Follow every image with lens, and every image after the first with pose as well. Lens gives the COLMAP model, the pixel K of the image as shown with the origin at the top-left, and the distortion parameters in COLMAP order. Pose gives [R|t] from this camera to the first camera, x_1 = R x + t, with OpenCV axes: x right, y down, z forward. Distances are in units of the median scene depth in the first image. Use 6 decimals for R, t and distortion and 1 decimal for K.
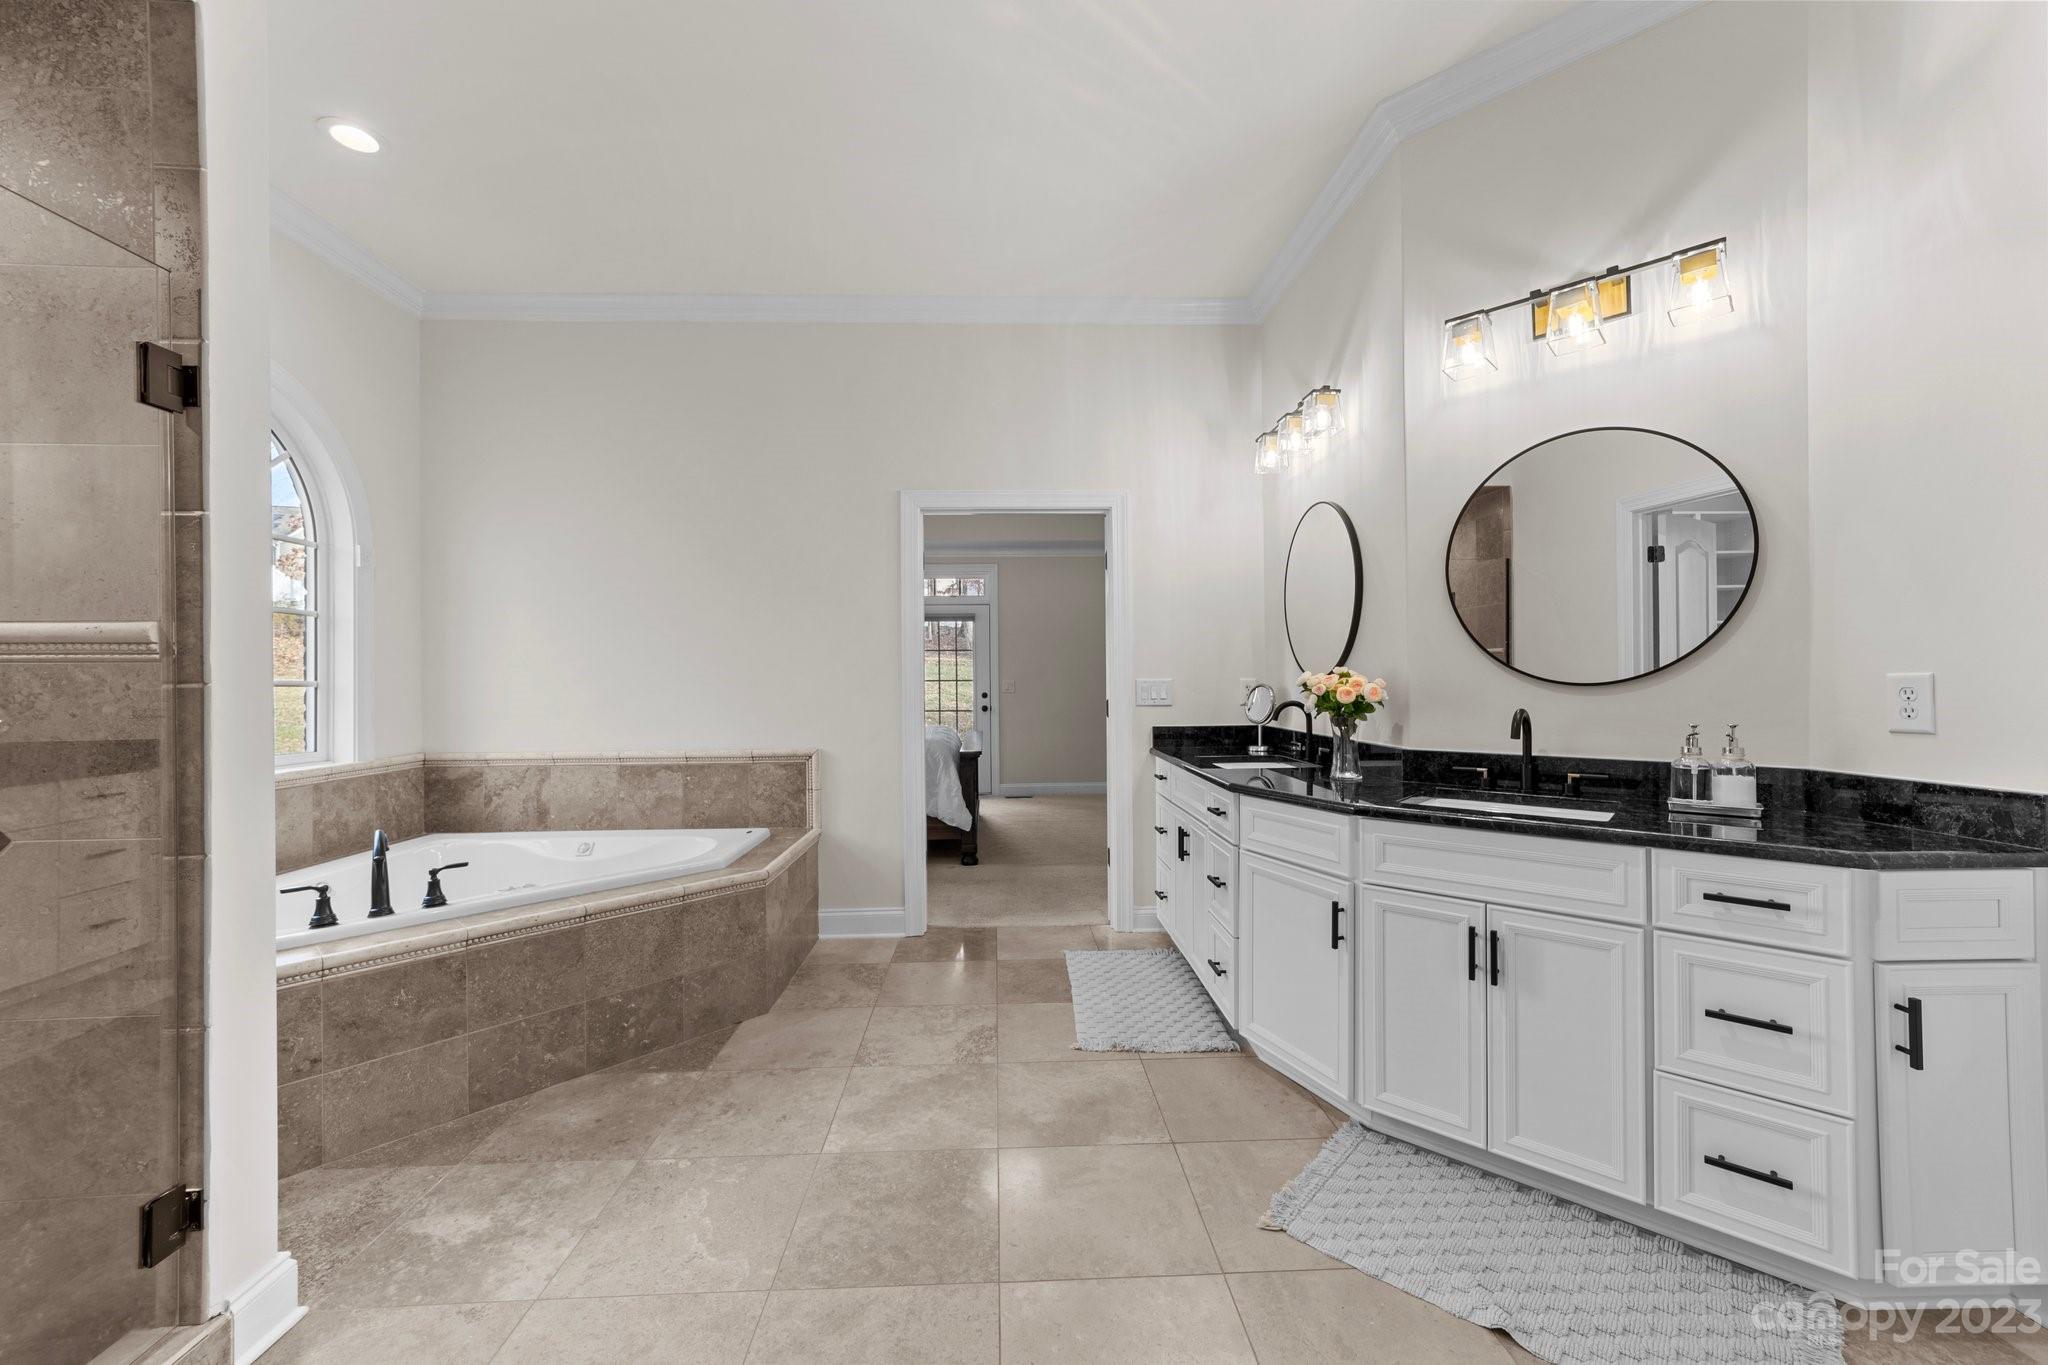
lens RADIAL K [[790.0, 0, 1024.0], [0, 790.0, 682.5], [0, 0, 1]] dist [-0.018047, 0.008767]
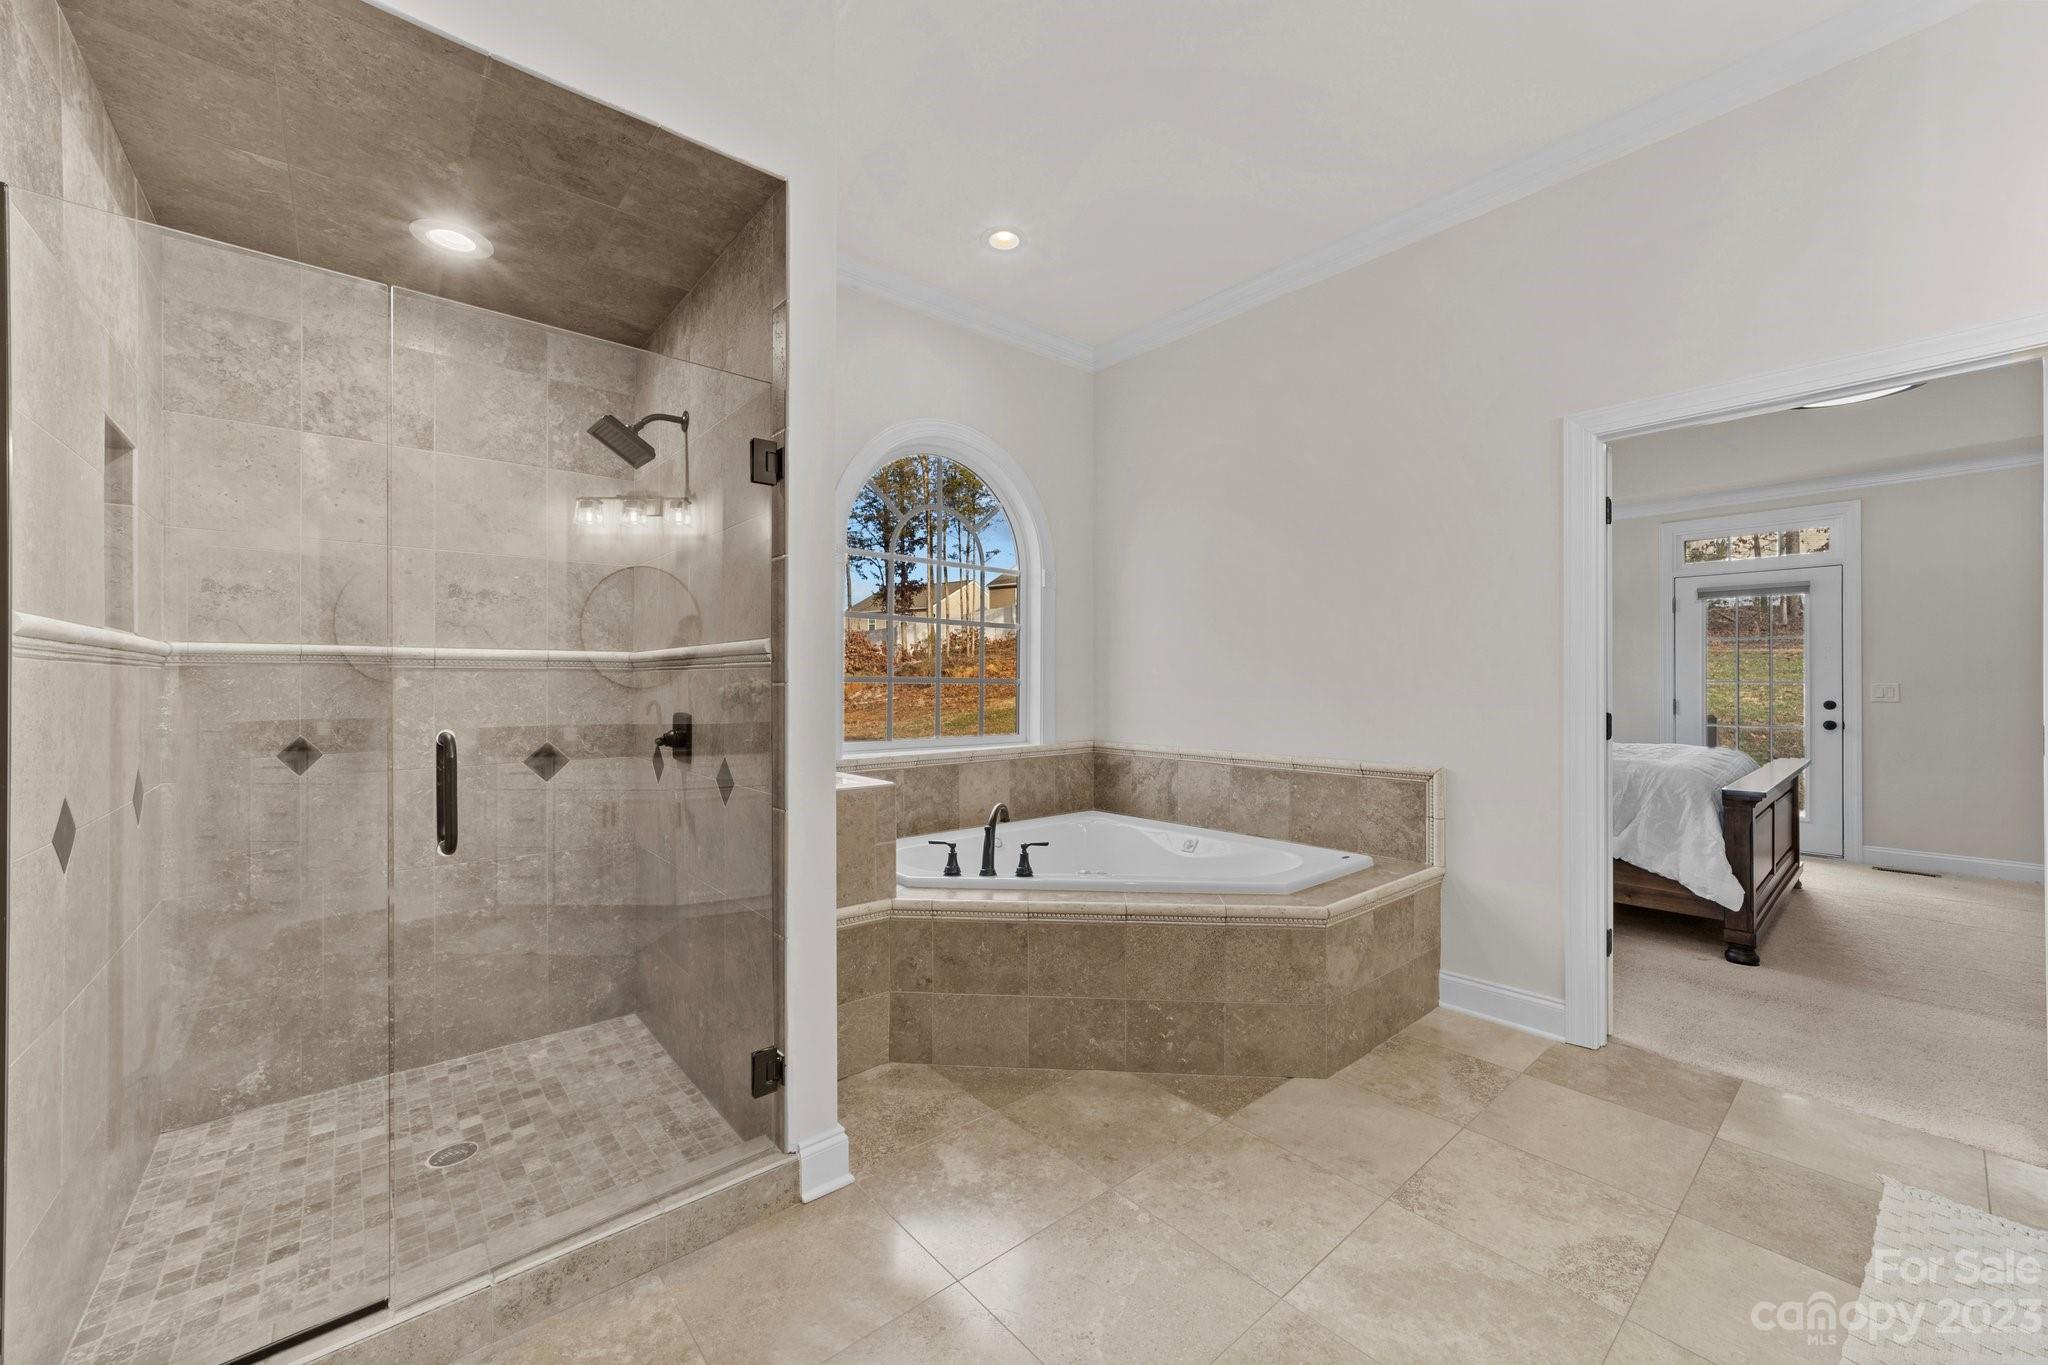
lens RADIAL K [[790.0, 0, 1024.0], [0, 790.0, 682.5], [0, 0, 1]] dist [-0.018047, 0.008767]
pose [[0.620074, 0.008521, -0.784497, 0.138875], [-0.006430, 0.999963, 0.005778, -0.005105], [0.784517, 0.001461, 0.620106, 0.248646]]
